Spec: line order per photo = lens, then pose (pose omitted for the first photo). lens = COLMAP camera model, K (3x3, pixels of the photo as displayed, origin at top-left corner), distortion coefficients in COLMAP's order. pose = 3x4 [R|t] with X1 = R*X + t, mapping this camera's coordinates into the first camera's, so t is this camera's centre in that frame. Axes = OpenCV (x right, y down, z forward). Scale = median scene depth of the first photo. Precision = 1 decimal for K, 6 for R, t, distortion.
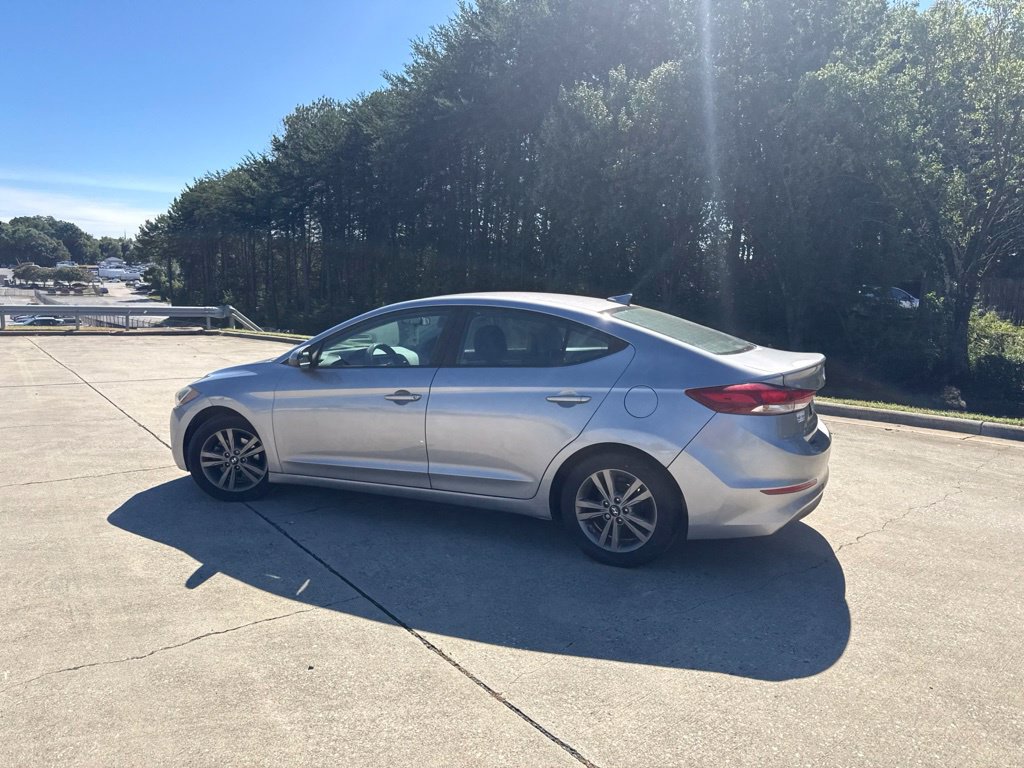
lens RADIAL K [[708.8, 0, 516.3], [0, 708.8, 379.7], [0, 0, 1]] dist [0.047007, -0.055701]
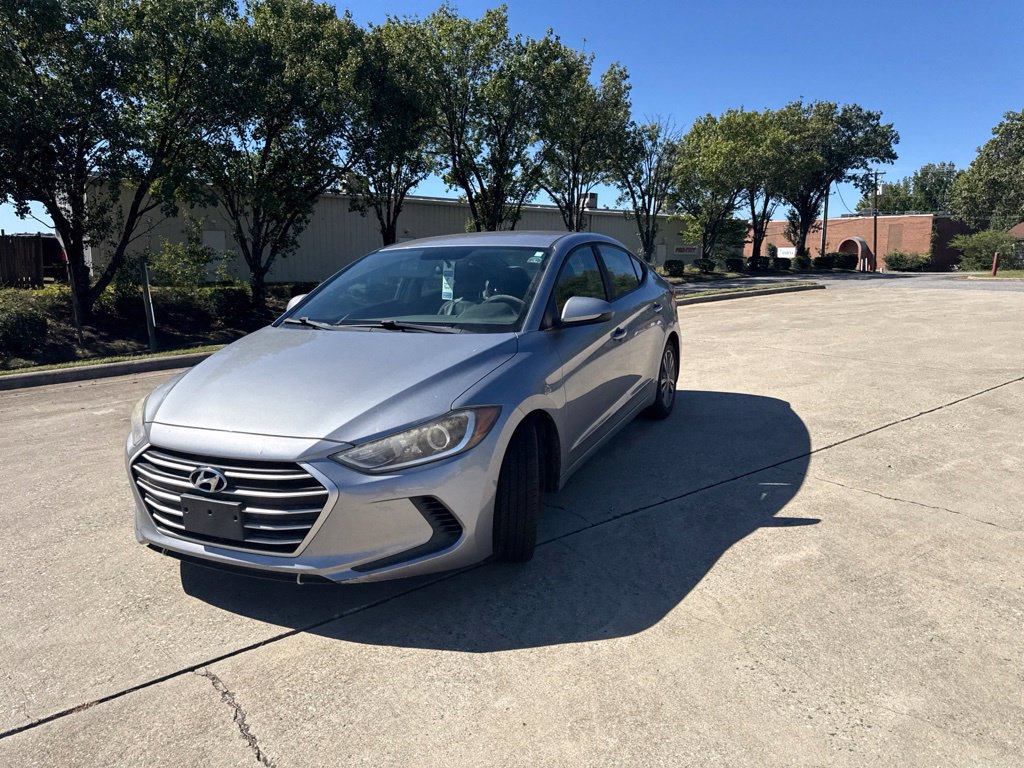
lens RADIAL K [[708.8, 0, 517.2], [0, 708.8, 397.5], [0, 0, 1]] dist [0.047007, -0.055701]
pose [[0.015195, -0.224210, 0.974422, -1.156365], [0.146431, 0.964527, 0.219649, -0.131110], [-0.989104, 0.139348, 0.047488, 1.109867]]
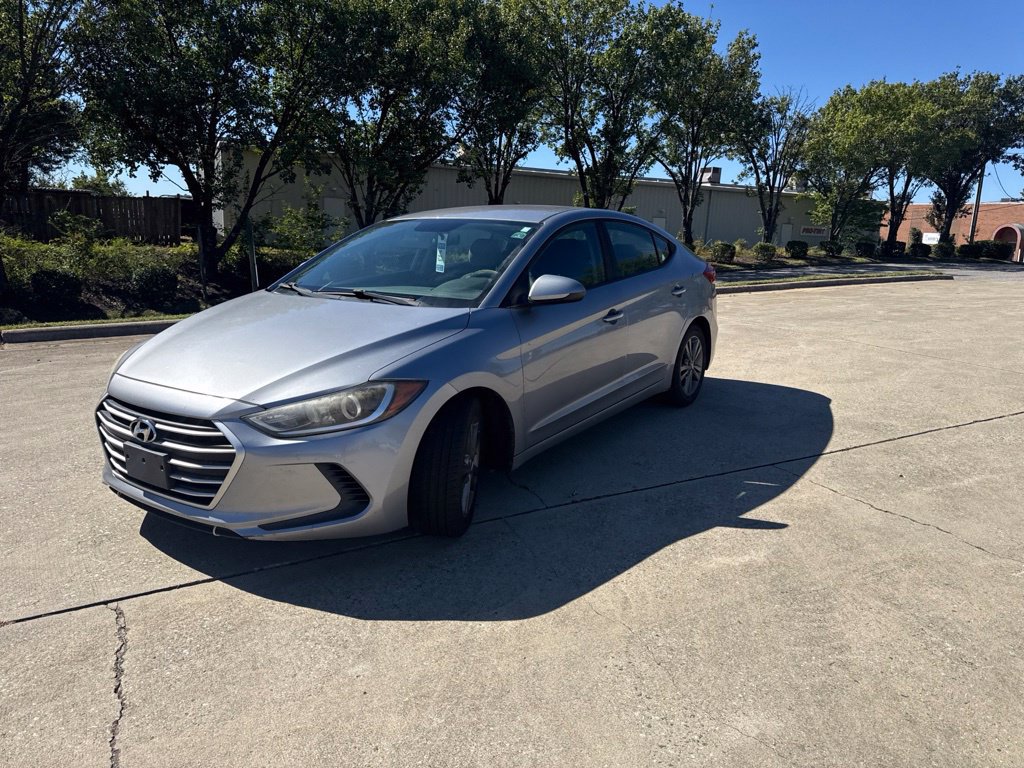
lens RADIAL K [[708.8, 0, 515.6], [0, 708.8, 395.3], [0, 0, 1]] dist [0.047007, -0.055701]
pose [[0.182615, -0.248371, 0.951296, -1.132491], [0.115455, 0.966289, 0.230122, -0.109870], [-0.976382, 0.067808, 0.205134, 0.941671]]
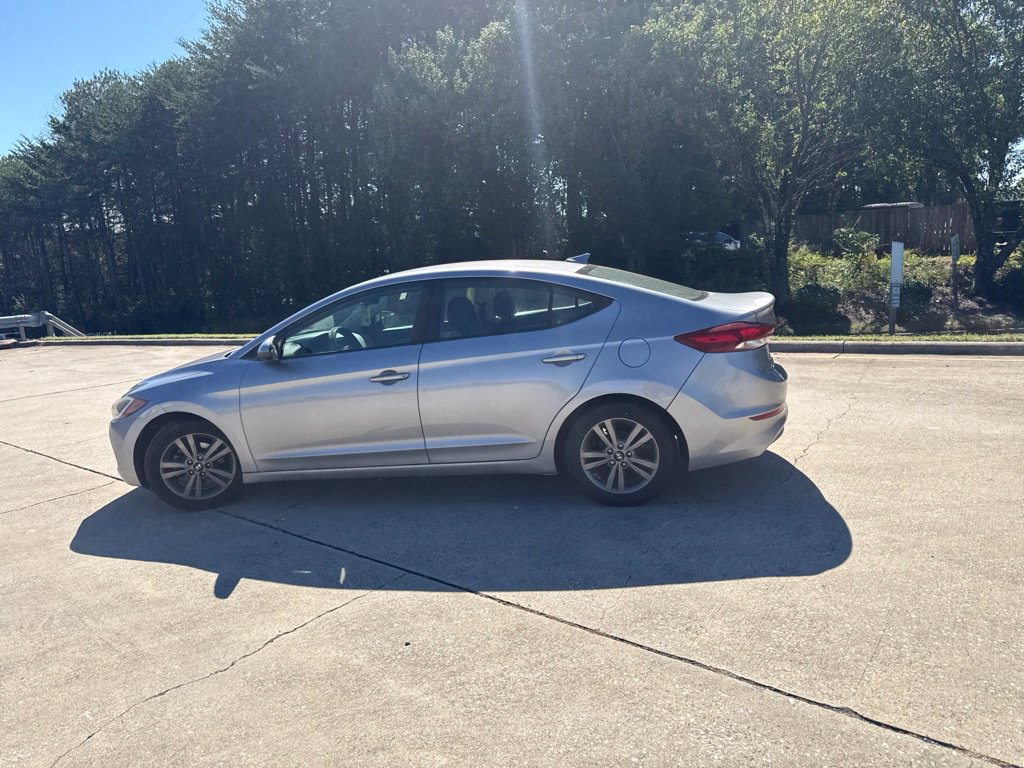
lens RADIAL K [[708.8, 0, 514.8], [0, 708.8, 387.7], [0, 0, 1]] dist [0.047007, -0.055701]
pose [[0.970856, -0.126181, 0.203760, -0.194366], [0.114982, 0.991176, 0.065944, -0.006161], [-0.210283, -0.040594, 0.976797, -0.008435]]
